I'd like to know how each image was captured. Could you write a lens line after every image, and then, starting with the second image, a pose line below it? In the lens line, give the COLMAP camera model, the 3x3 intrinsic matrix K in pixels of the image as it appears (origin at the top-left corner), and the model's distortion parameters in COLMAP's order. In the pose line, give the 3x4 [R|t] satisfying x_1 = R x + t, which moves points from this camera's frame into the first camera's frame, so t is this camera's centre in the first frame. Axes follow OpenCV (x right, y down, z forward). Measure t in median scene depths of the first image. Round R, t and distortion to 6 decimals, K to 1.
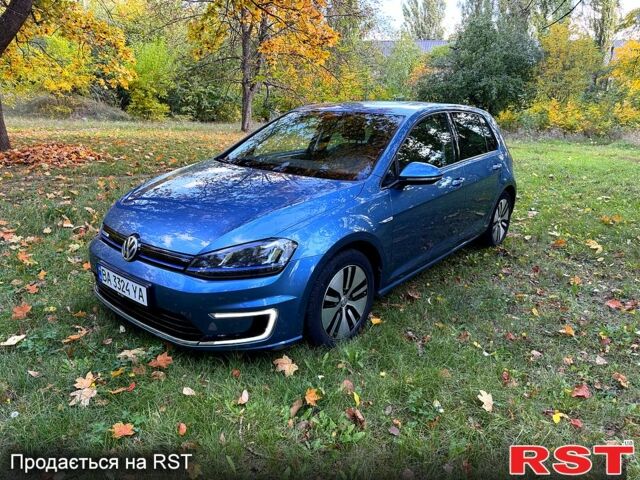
lens RADIAL K [[472.3, 0, 320.0], [0, 472.3, 240.0], [0, 0, 1]] dist [0.129745, -0.216197]
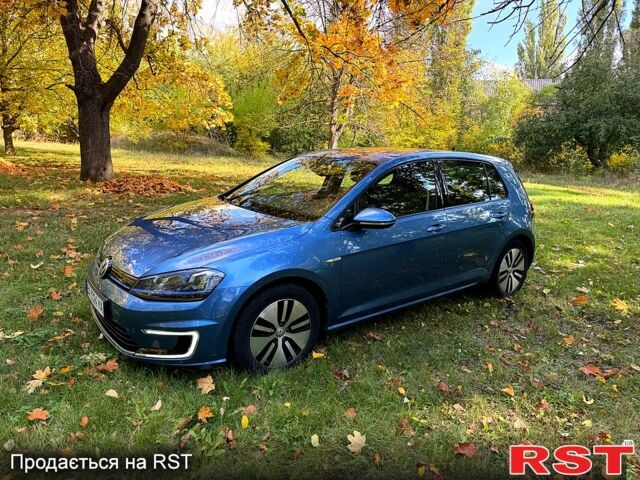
lens RADIAL K [[472.3, 0, 320.0], [0, 472.3, 240.0], [0, 0, 1]] dist [0.129745, -0.216197]
pose [[0.969375, 0.062707, -0.237443, 0.369958], [-0.079601, 0.994882, -0.062234, -0.018486], [0.232325, 0.079229, 0.969406, -0.035963]]
